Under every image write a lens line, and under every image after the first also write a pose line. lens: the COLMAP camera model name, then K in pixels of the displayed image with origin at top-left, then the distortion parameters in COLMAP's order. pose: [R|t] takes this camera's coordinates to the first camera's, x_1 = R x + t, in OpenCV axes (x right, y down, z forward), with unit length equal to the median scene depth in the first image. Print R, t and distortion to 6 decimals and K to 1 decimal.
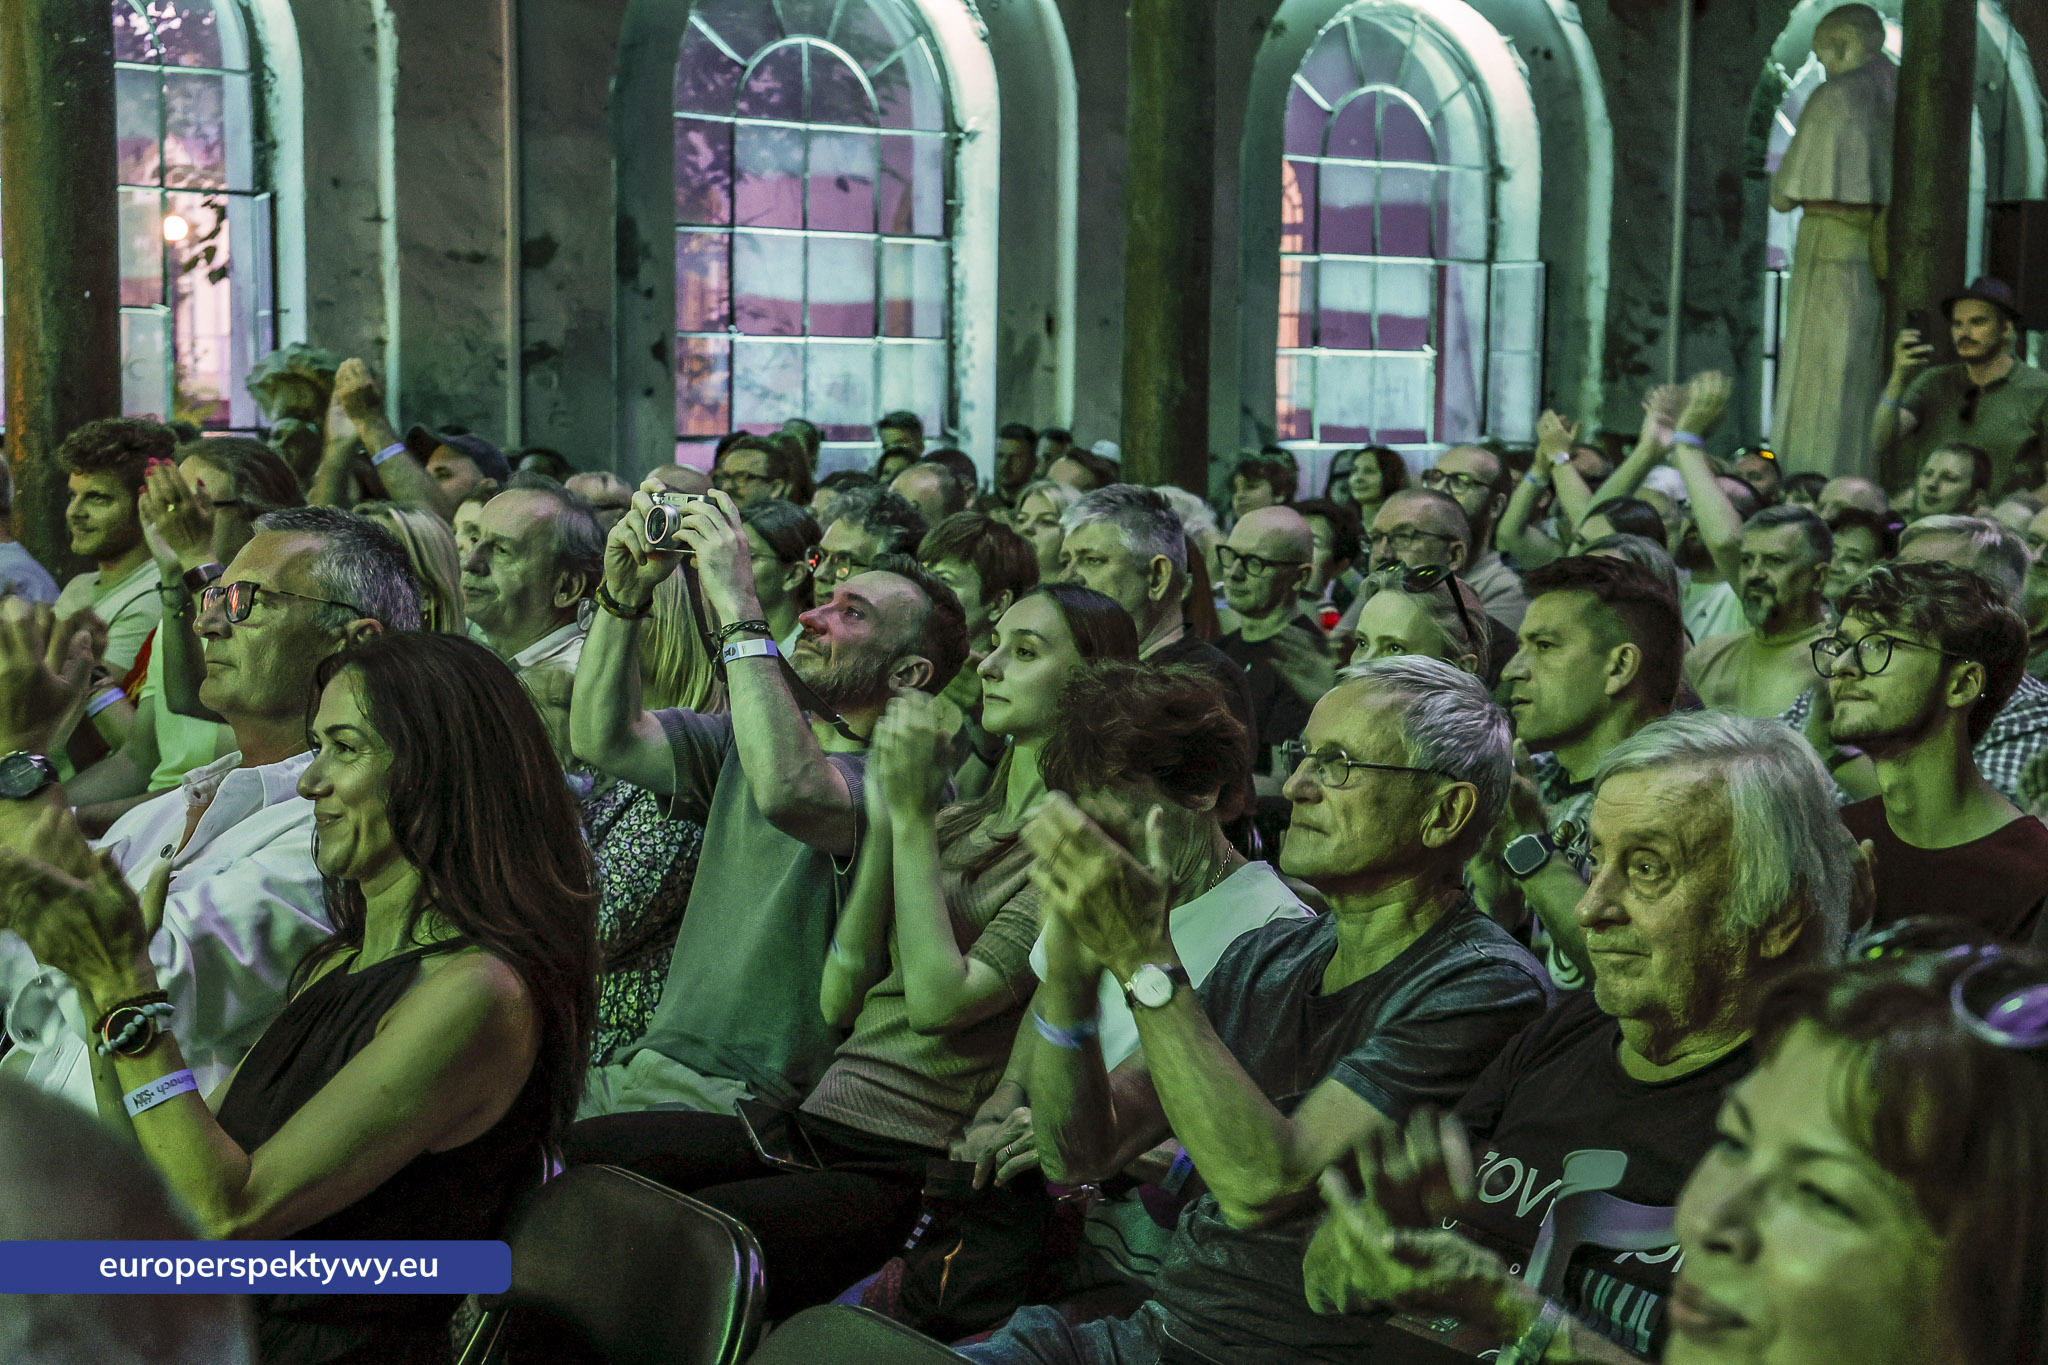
lens RADIAL K [[3268.6, 0, 1024.0], [0, 3268.6, 682.5], [0, 0, 1]] dist [0.197370, -0.040967]
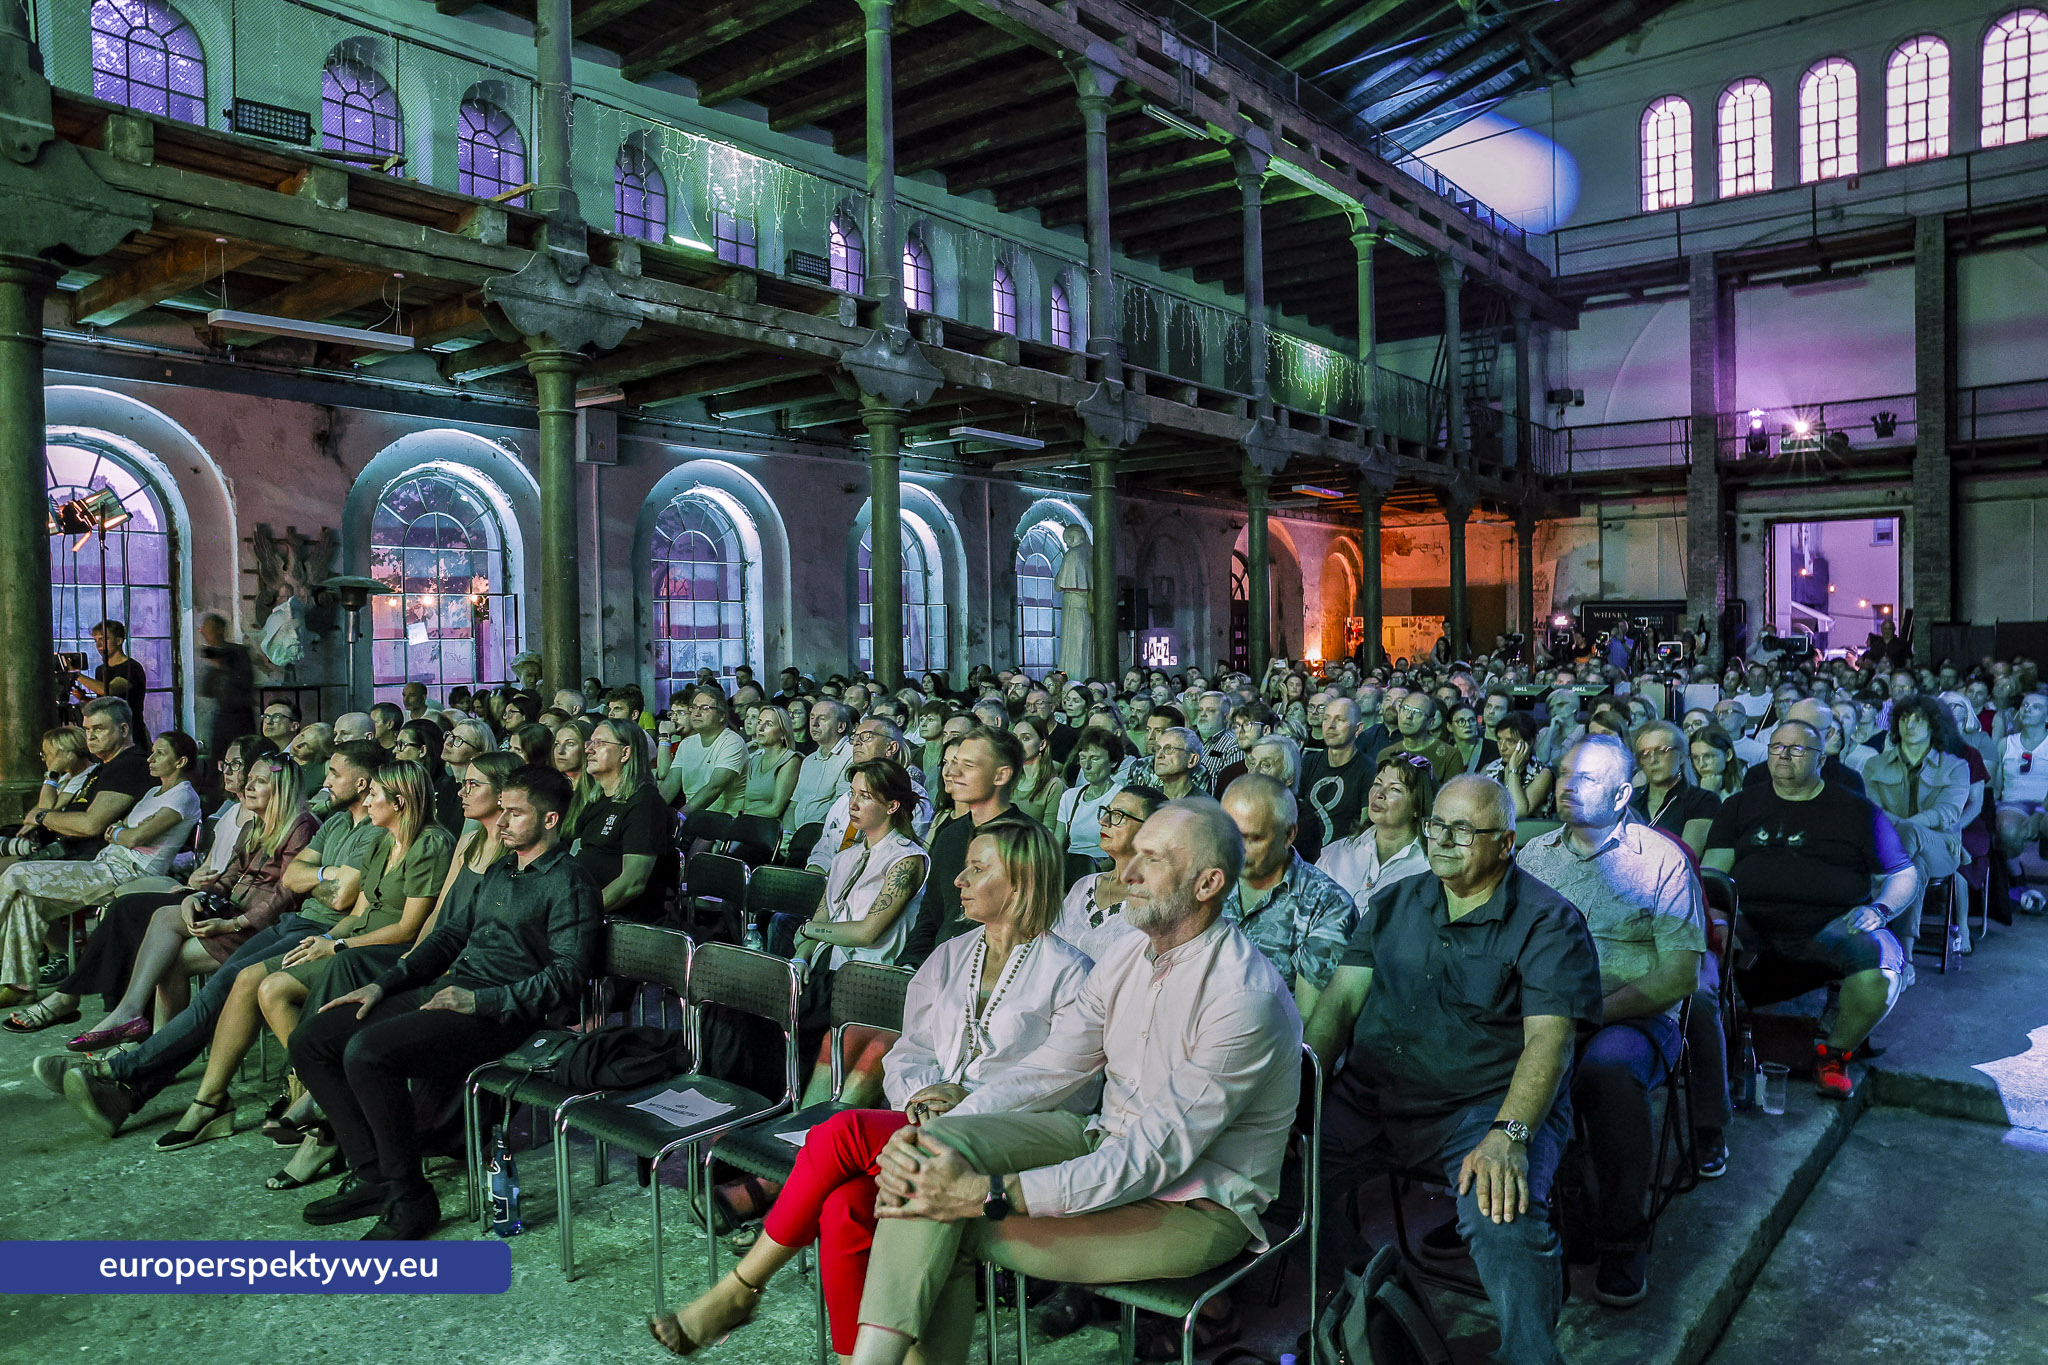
lens RADIAL K [[1375.2, 0, 1024.0], [0, 1375.2, 682.5], [0, 0, 1]] dist [-0.120464, 0.088622]
pose [[0.958507, -0.036855, 0.282676, -0.123651], [0.053960, 0.997138, -0.052960, 0.003611], [-0.279915, 0.066016, 0.957752, -0.142947]]
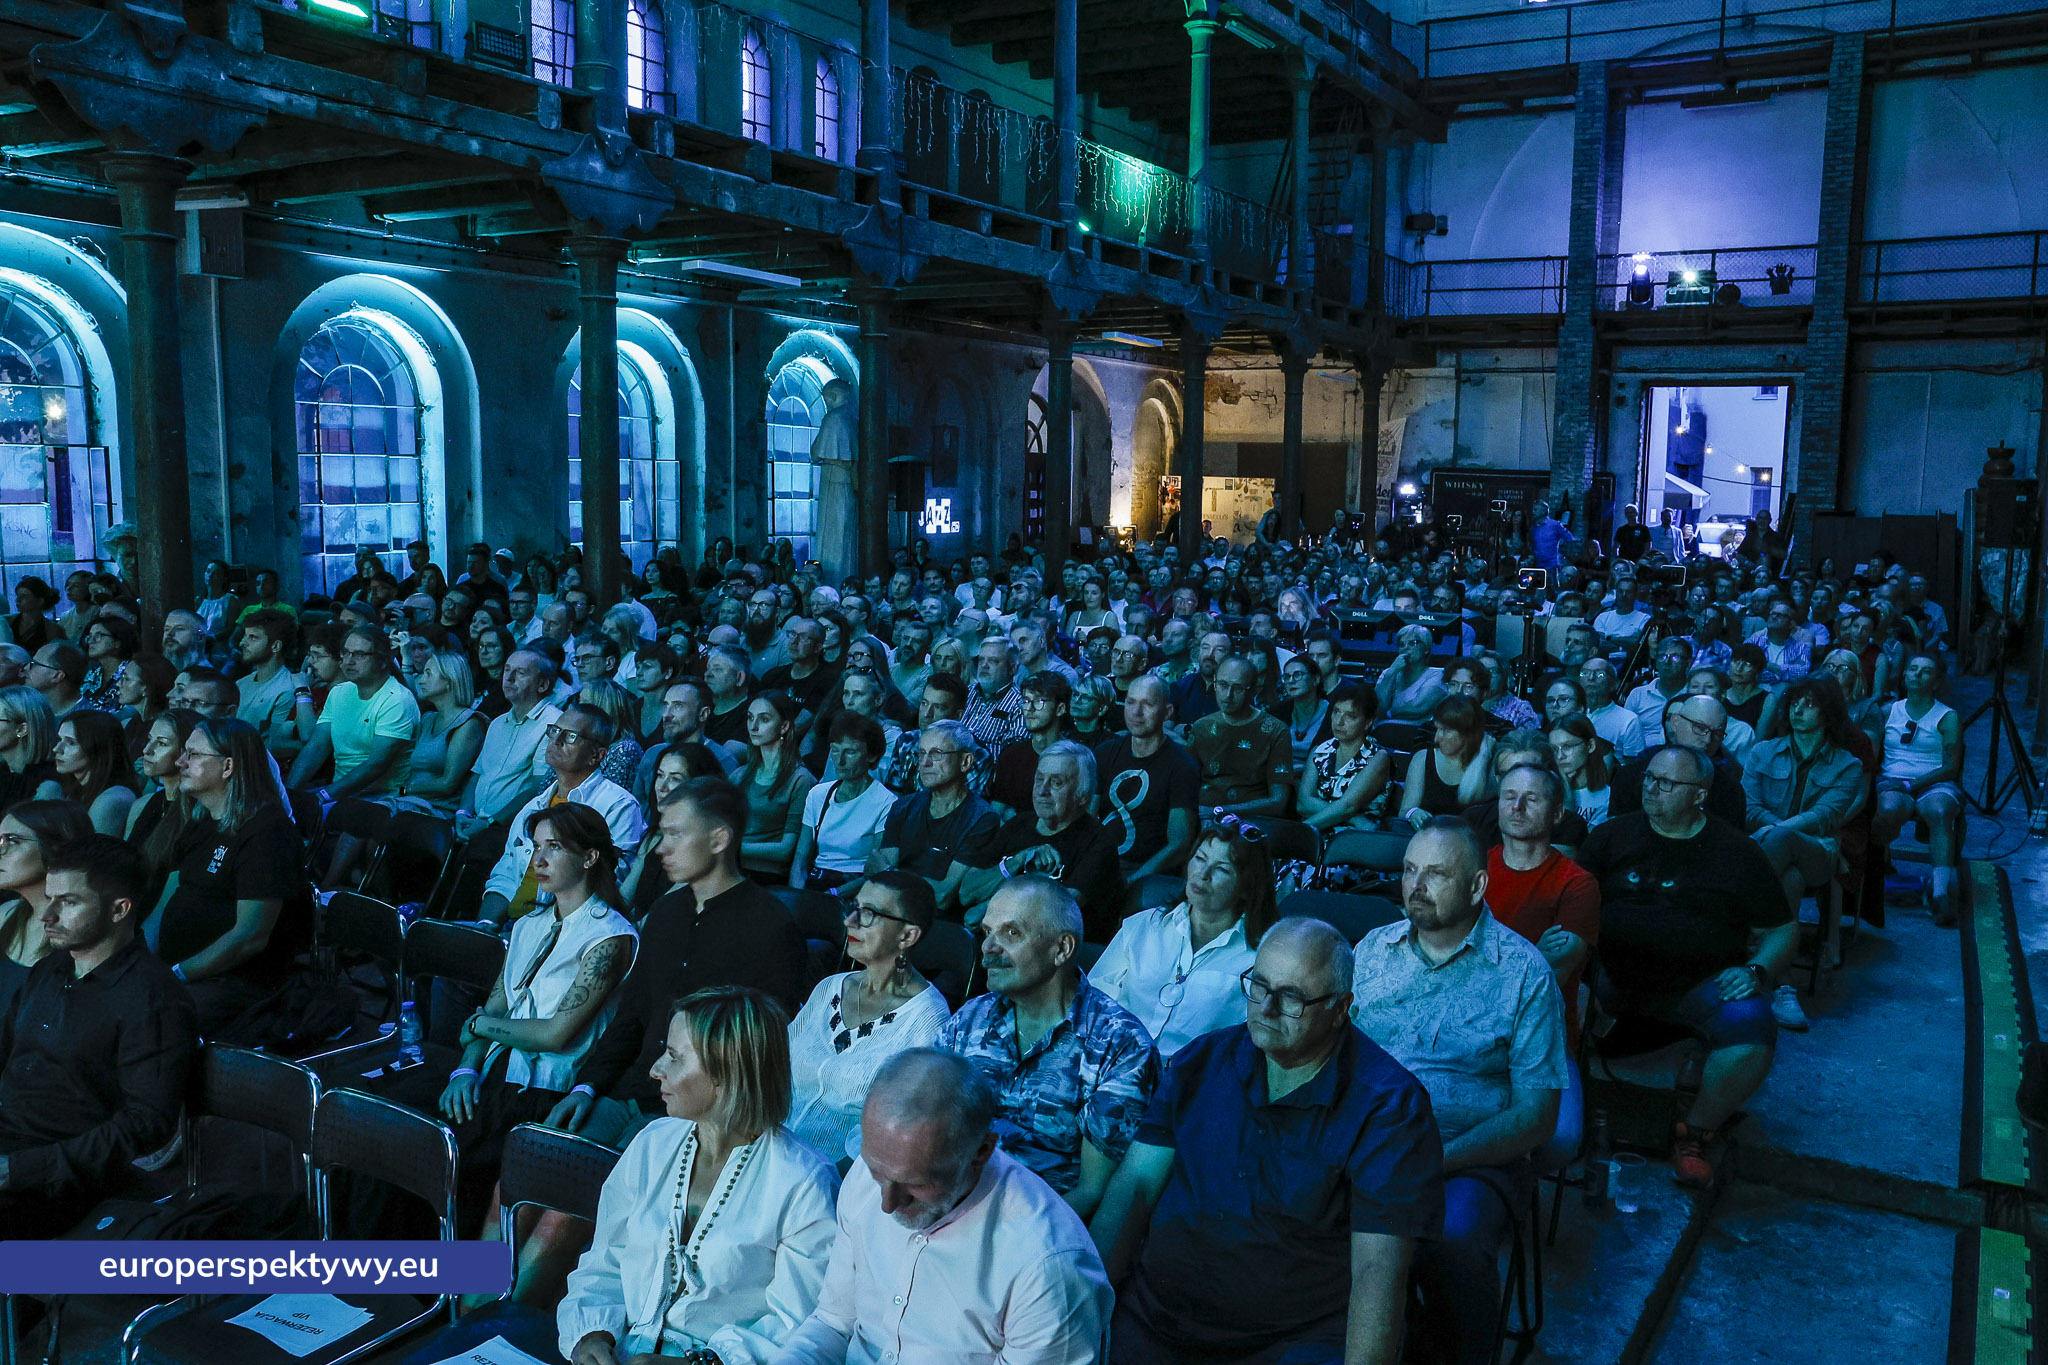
lens RADIAL K [[1629.5, 0, 1024.0], [0, 1629.5, 682.5], [0, 0, 1]] dist [-0.081109, 0.094518]
pose [[0.906488, -0.054541, 0.418694, -0.114955], [0.035291, 0.997939, 0.053592, -0.029806], [-0.420754, -0.033804, 0.906545, -0.131062]]
